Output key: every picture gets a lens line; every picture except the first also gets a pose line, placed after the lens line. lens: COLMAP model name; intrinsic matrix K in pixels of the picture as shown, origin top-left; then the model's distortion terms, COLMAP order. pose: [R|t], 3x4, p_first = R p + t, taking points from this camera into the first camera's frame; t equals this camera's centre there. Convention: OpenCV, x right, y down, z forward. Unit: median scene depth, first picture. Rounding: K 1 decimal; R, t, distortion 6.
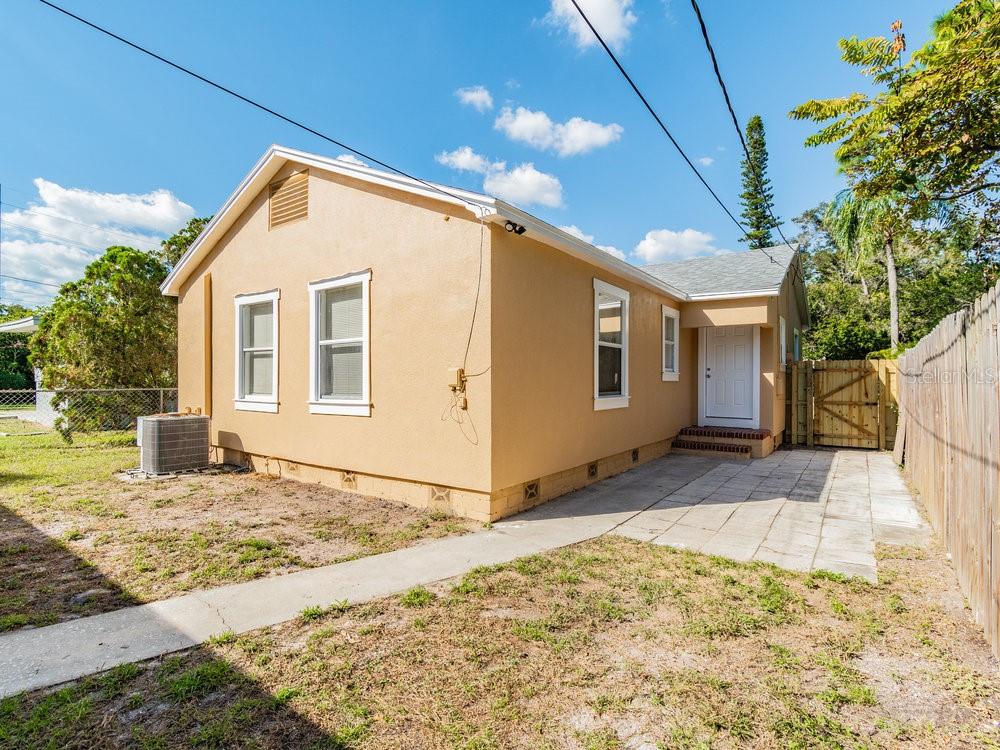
lens RADIAL K [[497.1, 0, 497.5], [0, 497.1, 375.5], [0, 0, 1]] dist [0.004114, -0.001894]
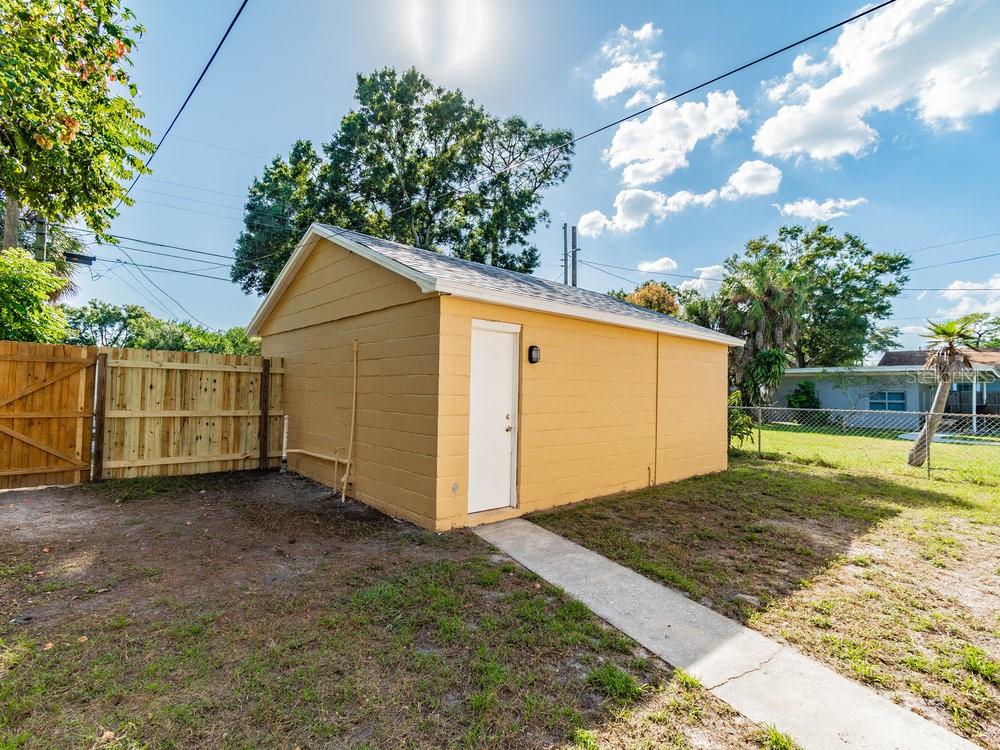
lens RADIAL K [[497.1, 0, 496.1], [0, 497.1, 373.9], [0, 0, 1]] dist [0.004114, -0.001894]
pose [[-0.201052, -0.043365, -0.978620, 0.326417], [-0.012885, 0.999050, -0.041623, 0.007101], [0.979496, 0.004241, -0.201420, 0.625446]]
